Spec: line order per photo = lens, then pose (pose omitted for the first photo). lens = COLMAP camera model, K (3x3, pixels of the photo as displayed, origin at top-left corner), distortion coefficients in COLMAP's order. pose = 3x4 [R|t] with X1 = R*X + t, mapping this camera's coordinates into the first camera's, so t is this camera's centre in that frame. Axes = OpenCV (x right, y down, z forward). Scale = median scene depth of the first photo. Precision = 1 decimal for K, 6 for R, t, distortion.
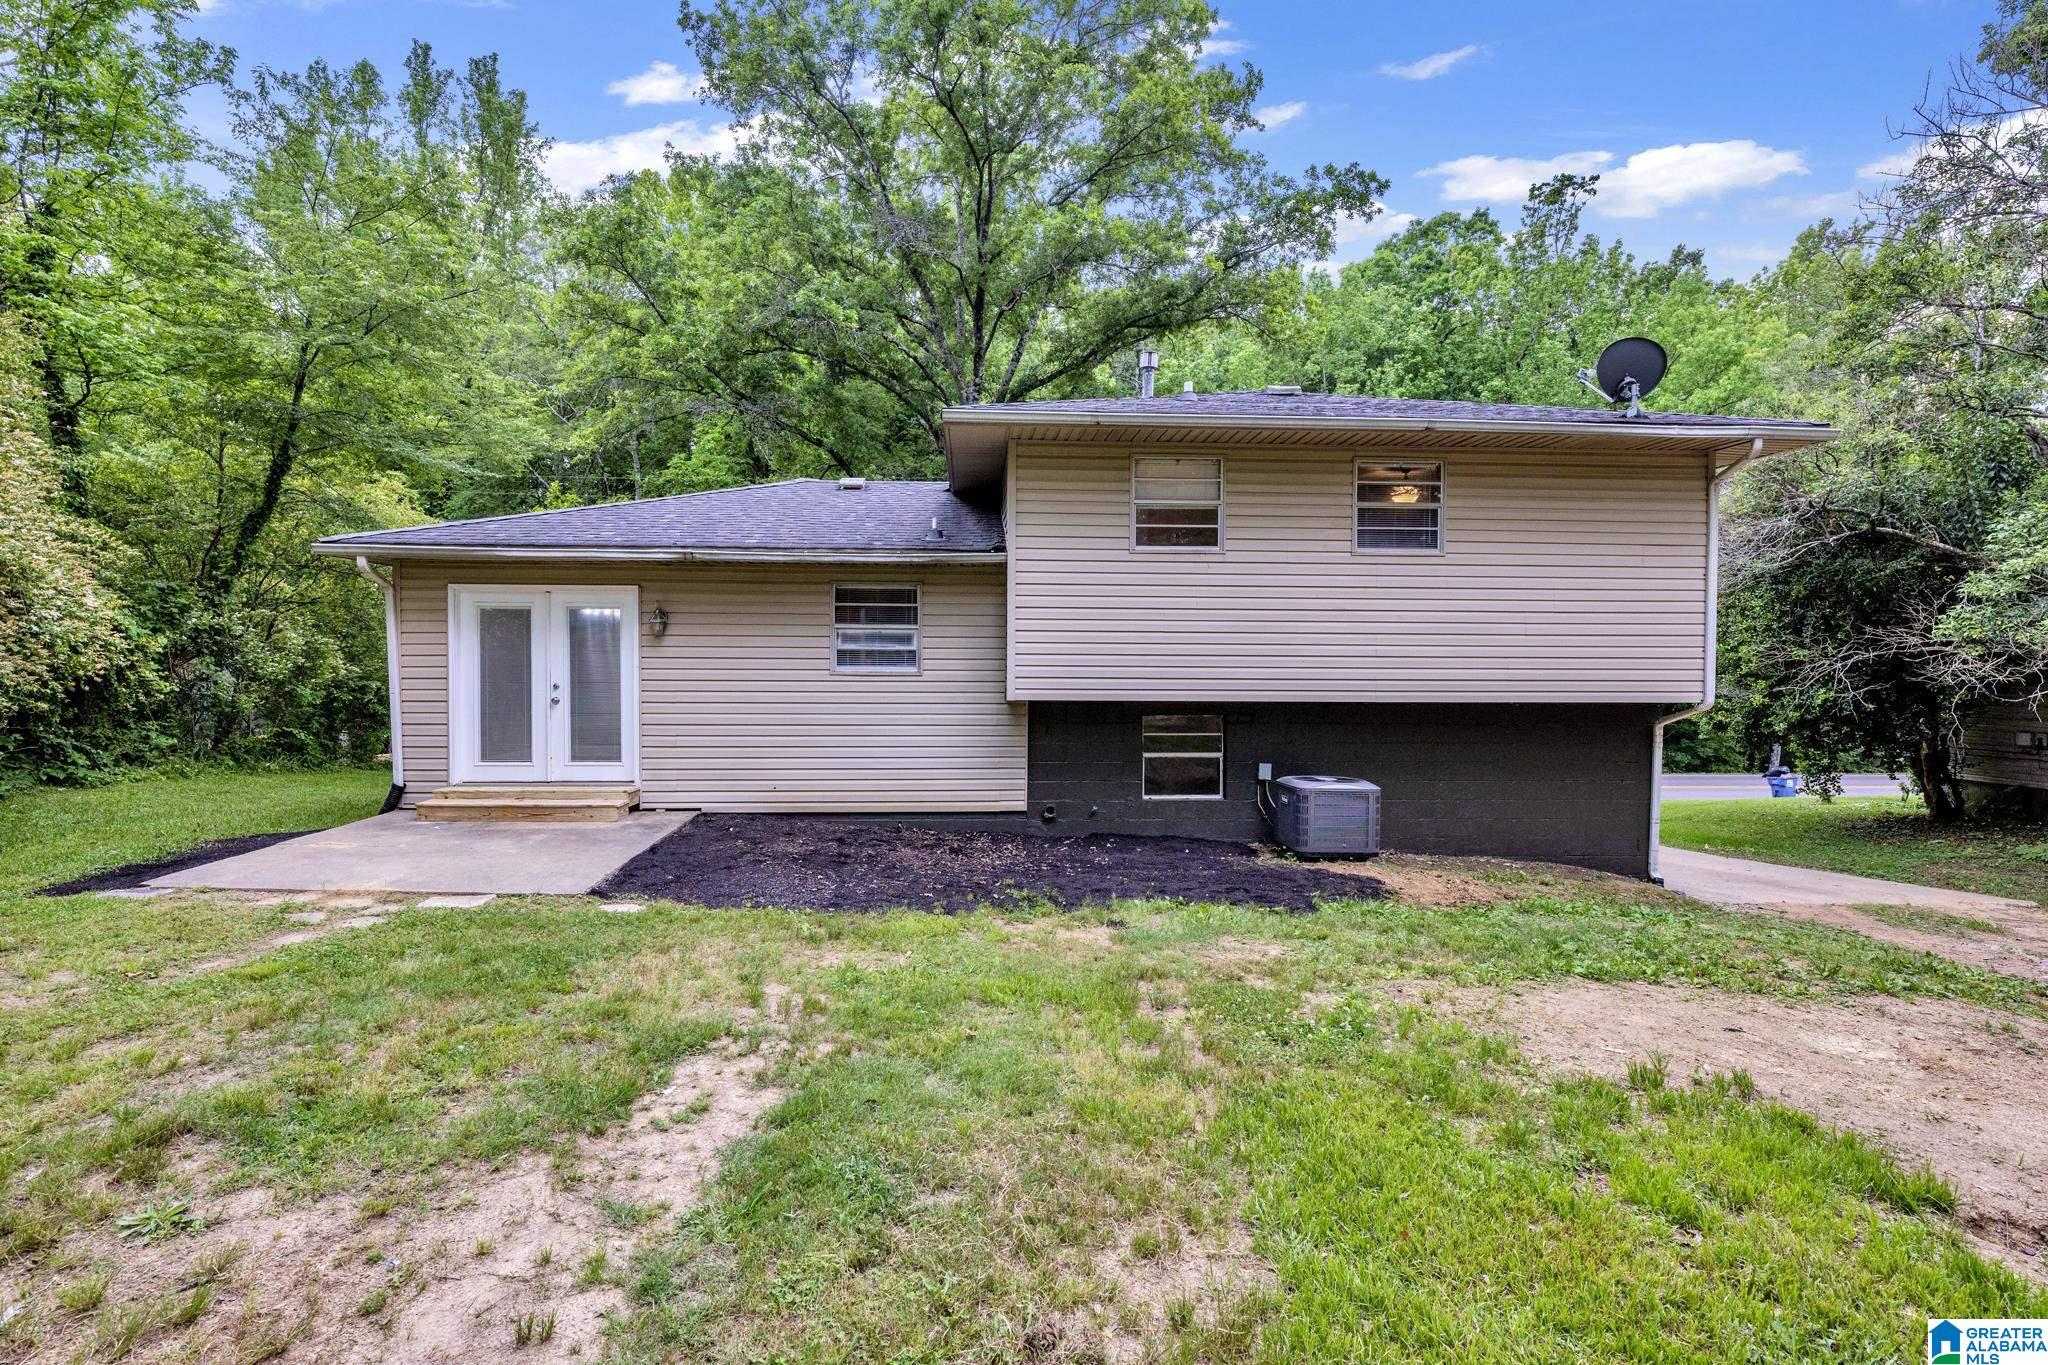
lens RADIAL K [[949.9, 0, 1024.0], [0, 949.9, 682.5], [0, 0, 1]] dist [0.003347, 0.000300]
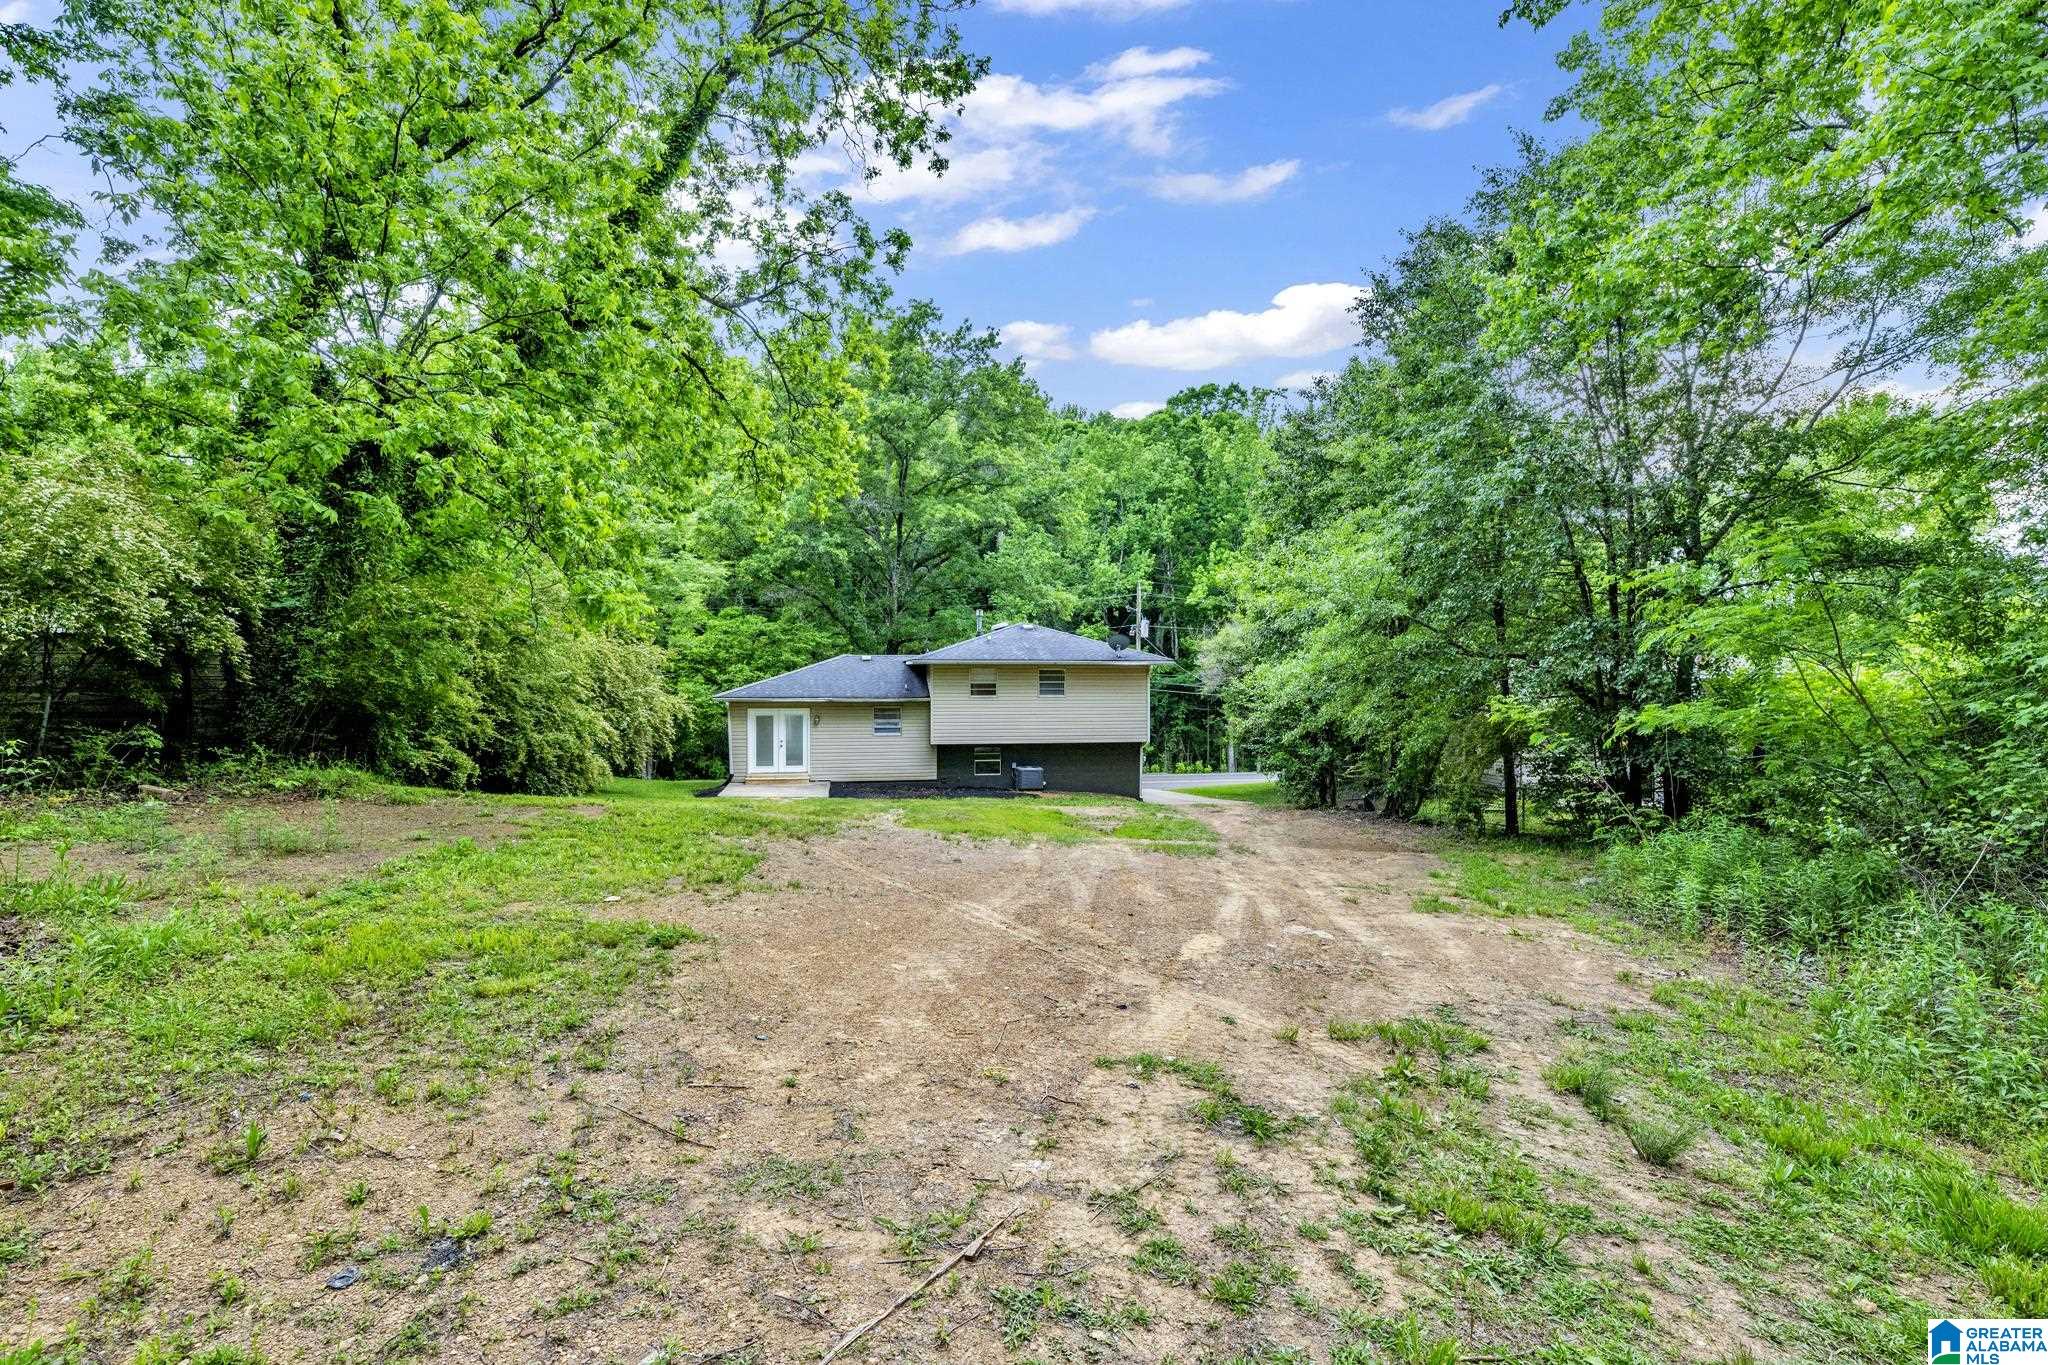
lens RADIAL K [[949.9, 0, 1024.0], [0, 949.9, 682.5], [0, 0, 1]] dist [0.003347, 0.000300]
pose [[0.992163, -0.006772, 0.124766, -0.099418], [0.008486, 0.999877, -0.013209, -0.137431], [-0.124662, 0.014164, 0.992098, -2.123274]]
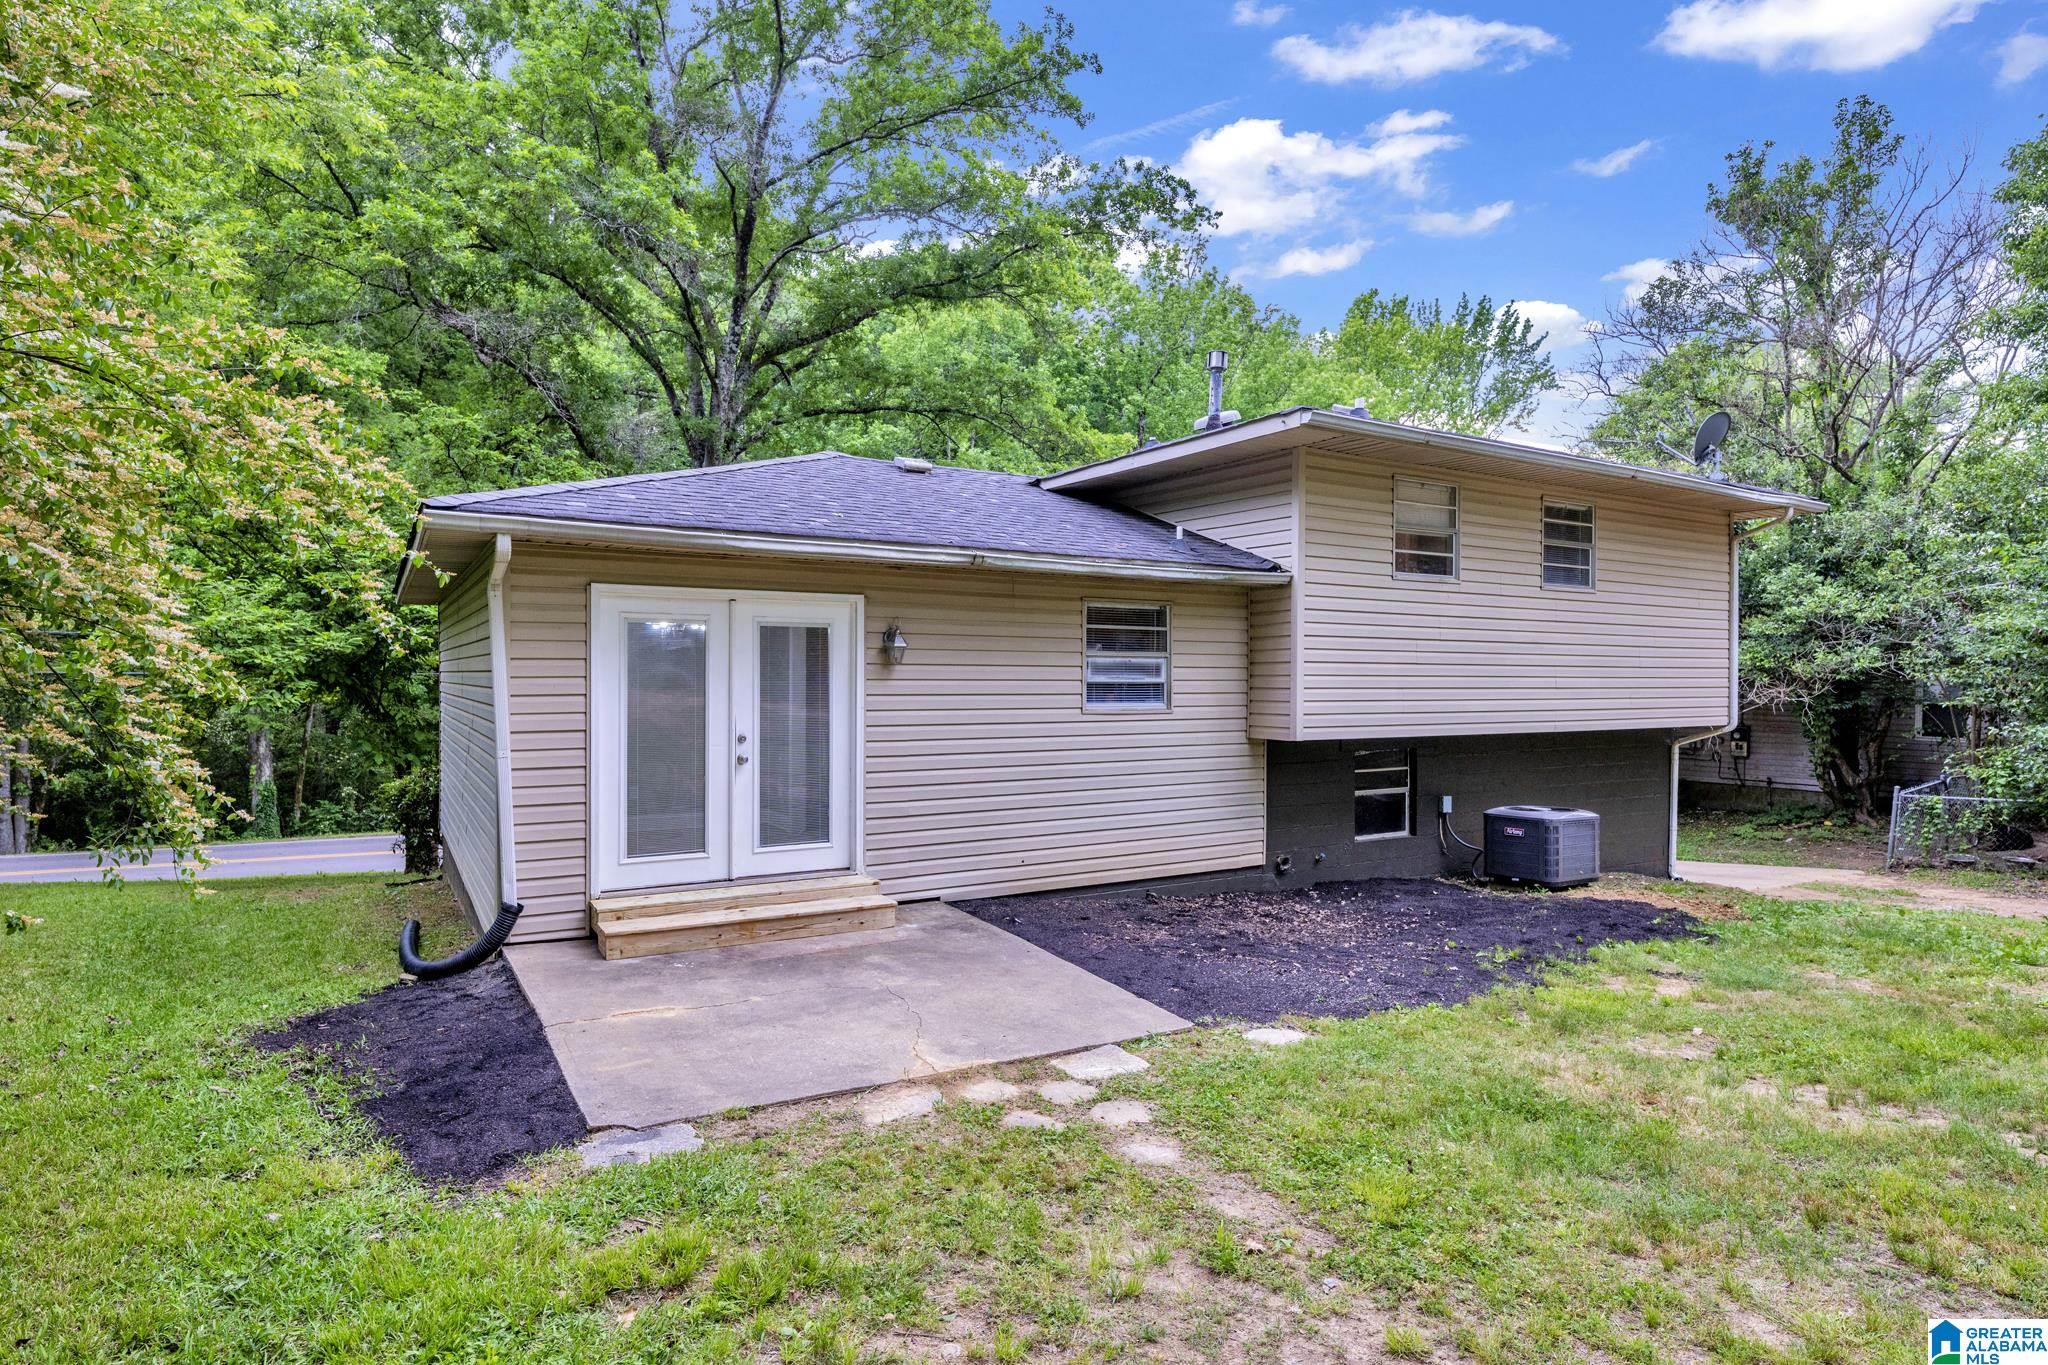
lens RADIAL K [[1096.5, 0, 1024.0], [0, 1096.5, 682.5], [0, 0, 1]] dist [-0.000525, -0.000249]
pose [[0.882628, -0.003981, 0.470056, -0.682452], [0.010032, 0.999896, -0.010369, -0.025815], [-0.469965, 0.013867, 0.882576, 0.208220]]
